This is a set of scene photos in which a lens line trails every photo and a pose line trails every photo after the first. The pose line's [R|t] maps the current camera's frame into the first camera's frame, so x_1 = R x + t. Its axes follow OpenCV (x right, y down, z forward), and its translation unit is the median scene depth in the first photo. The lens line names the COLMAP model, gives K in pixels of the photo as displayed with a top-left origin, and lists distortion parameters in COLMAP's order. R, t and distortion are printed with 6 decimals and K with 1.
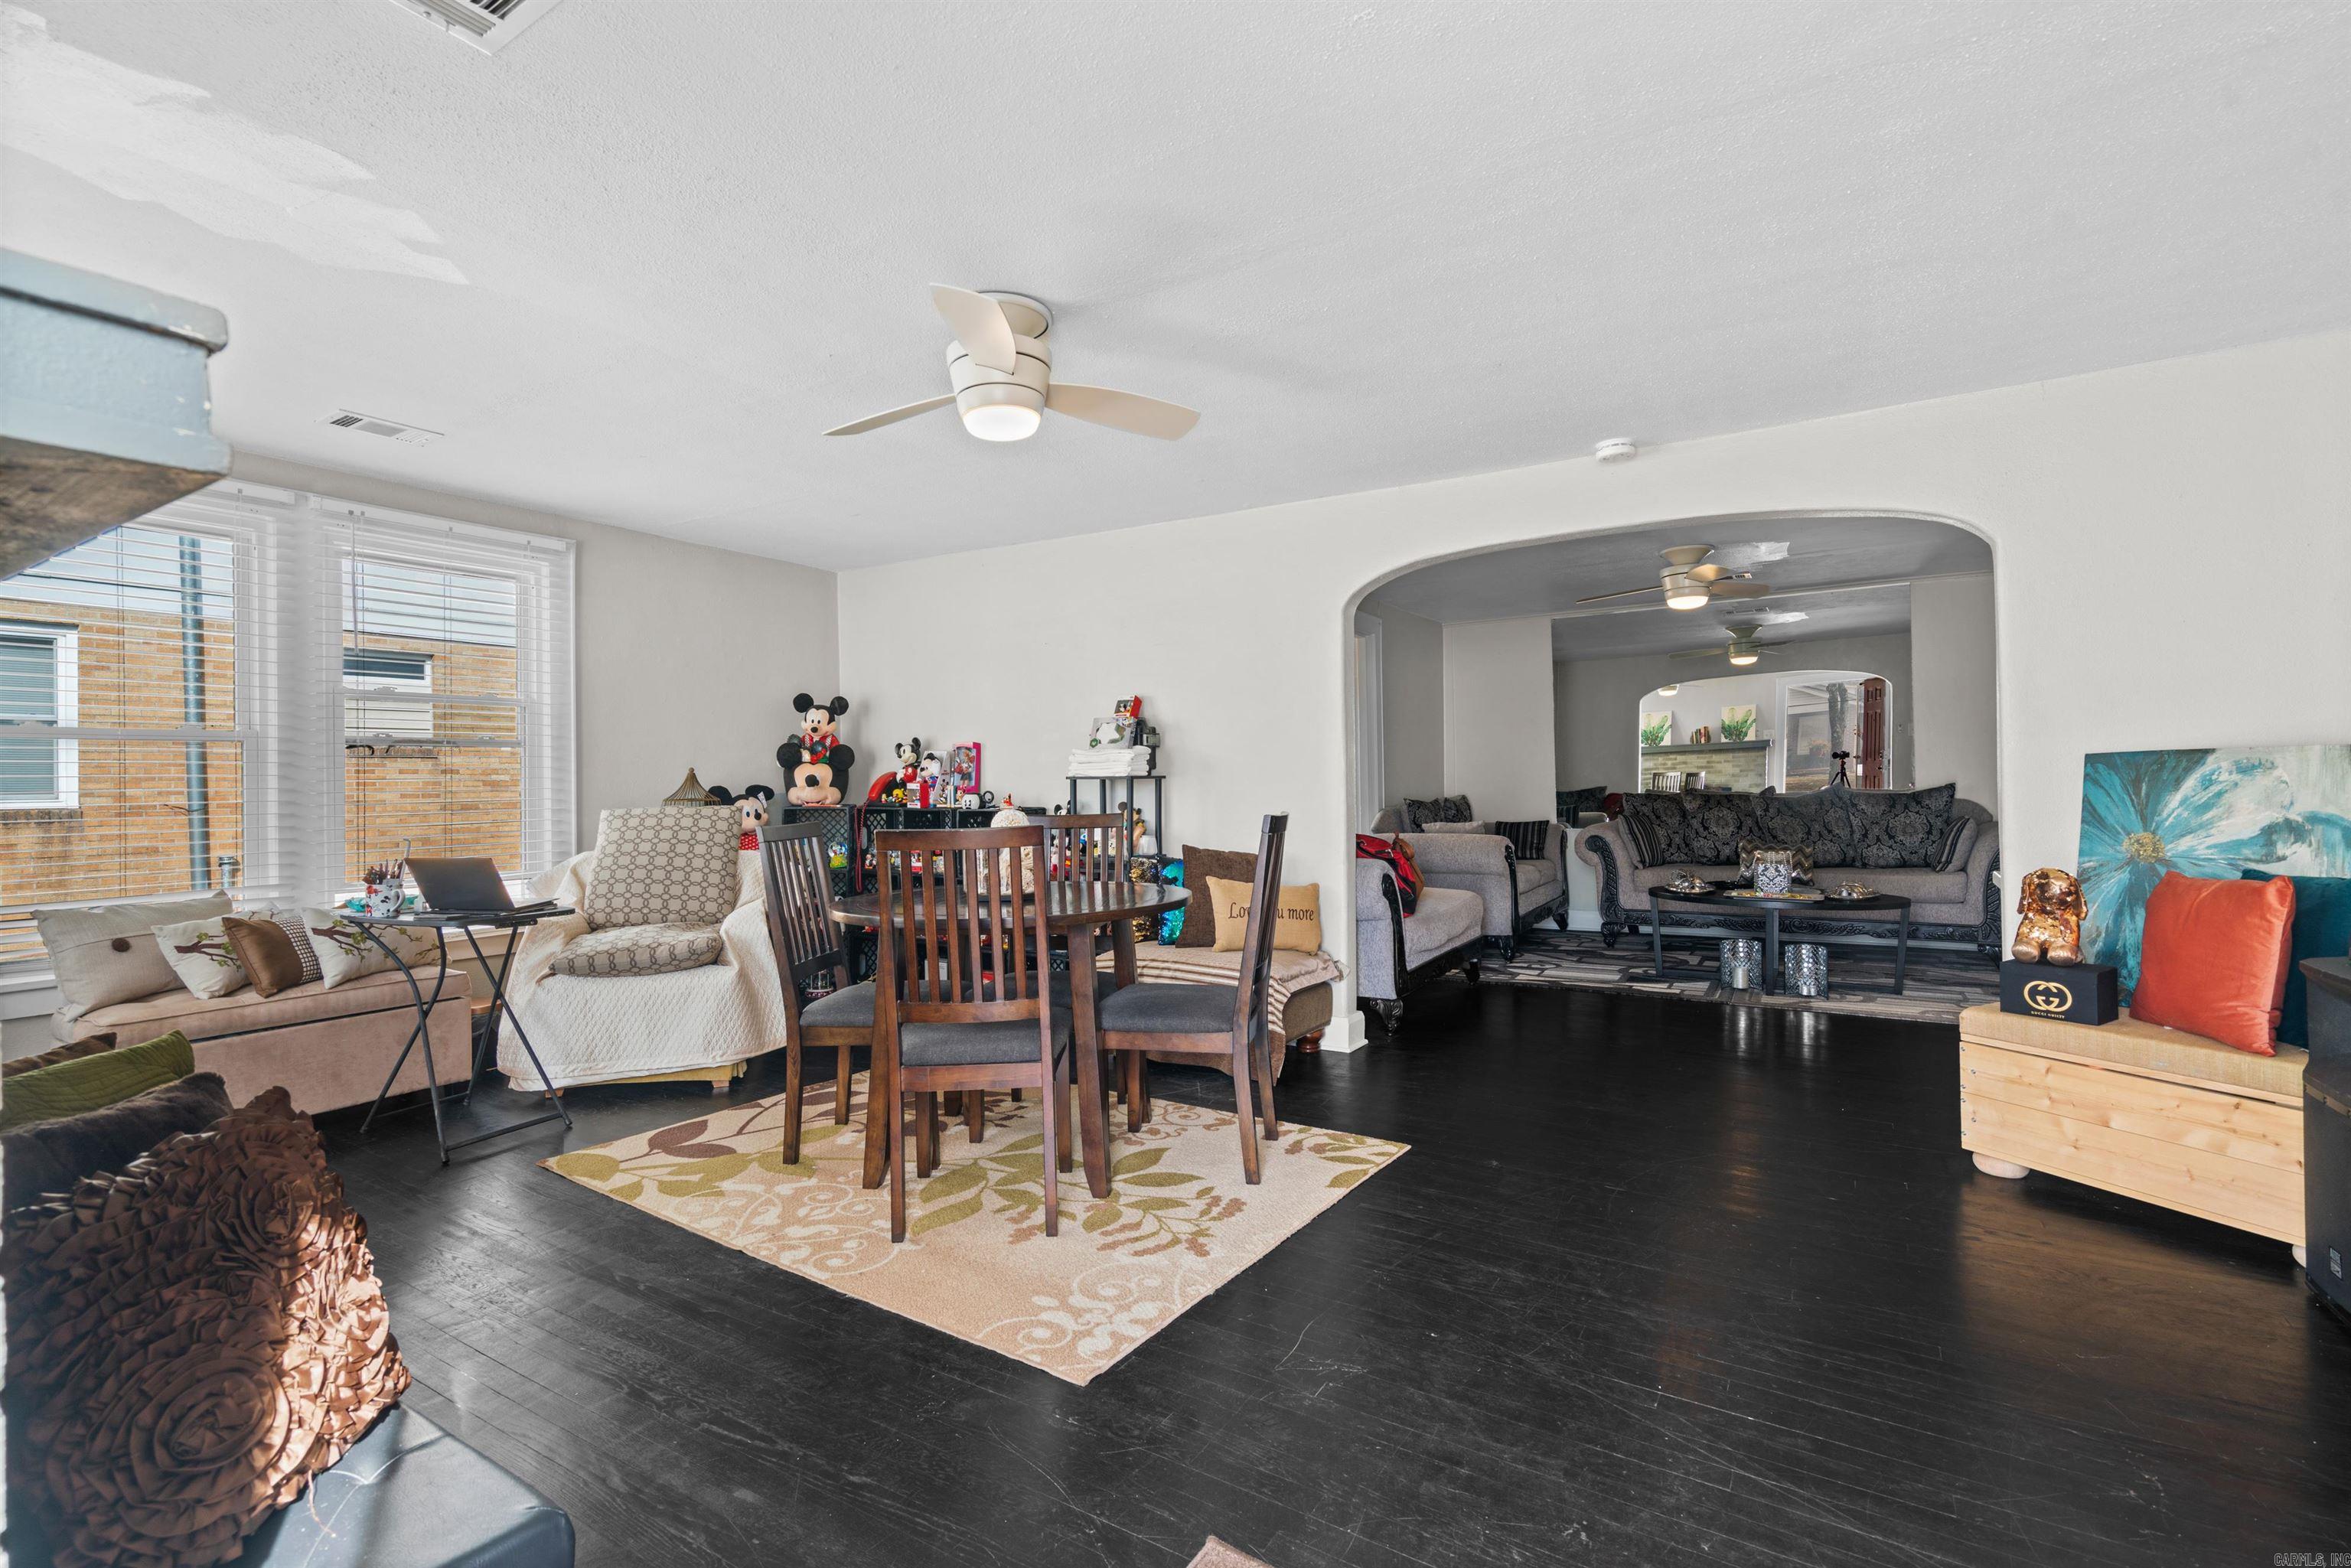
lens RADIAL K [[1054.3, 0, 1190.0], [0, 1054.3, 777.0], [0, 0, 1]] dist [-0.008174, -0.000496]
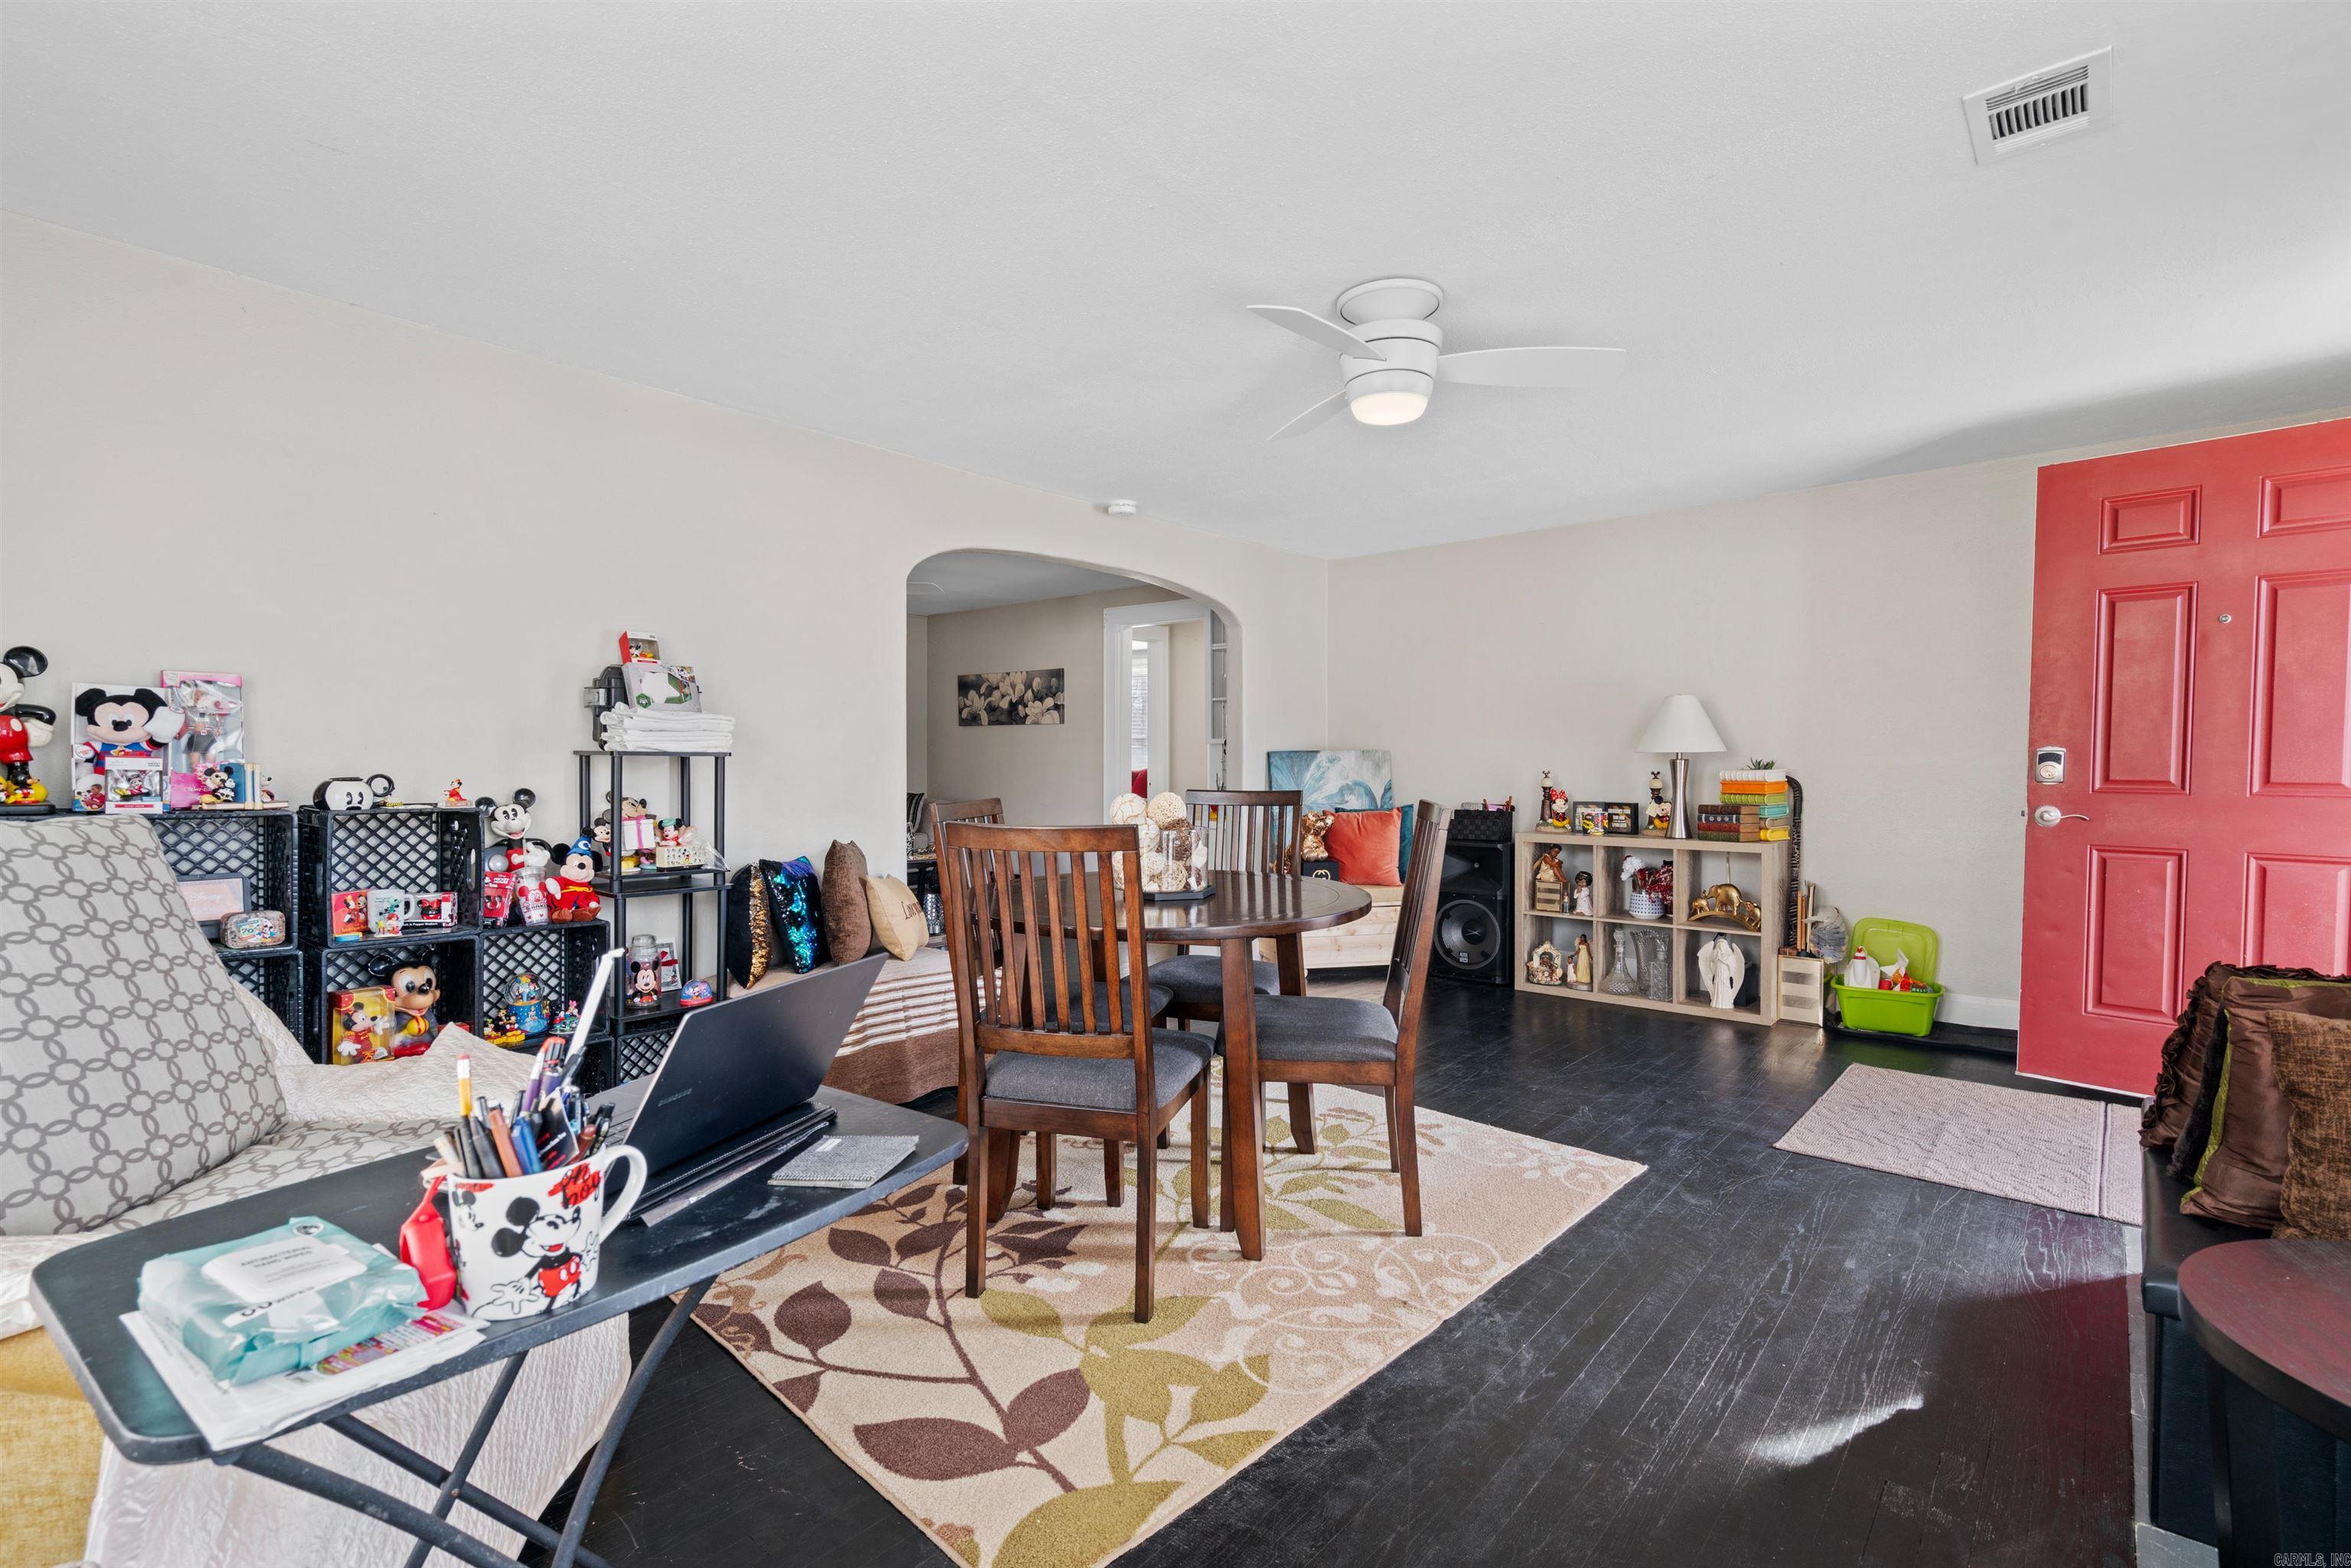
lens RADIAL K [[1054.3, 0, 1133.3], [0, 1054.3, 791.0], [0, 0, 1]] dist [-0.008174, -0.000496]
pose [[0.192833, -0.015007, 0.981117, -1.164107], [-0.003886, 0.999864, 0.016057, 0.021161], [-0.981224, -0.006909, 0.192749, 0.988638]]
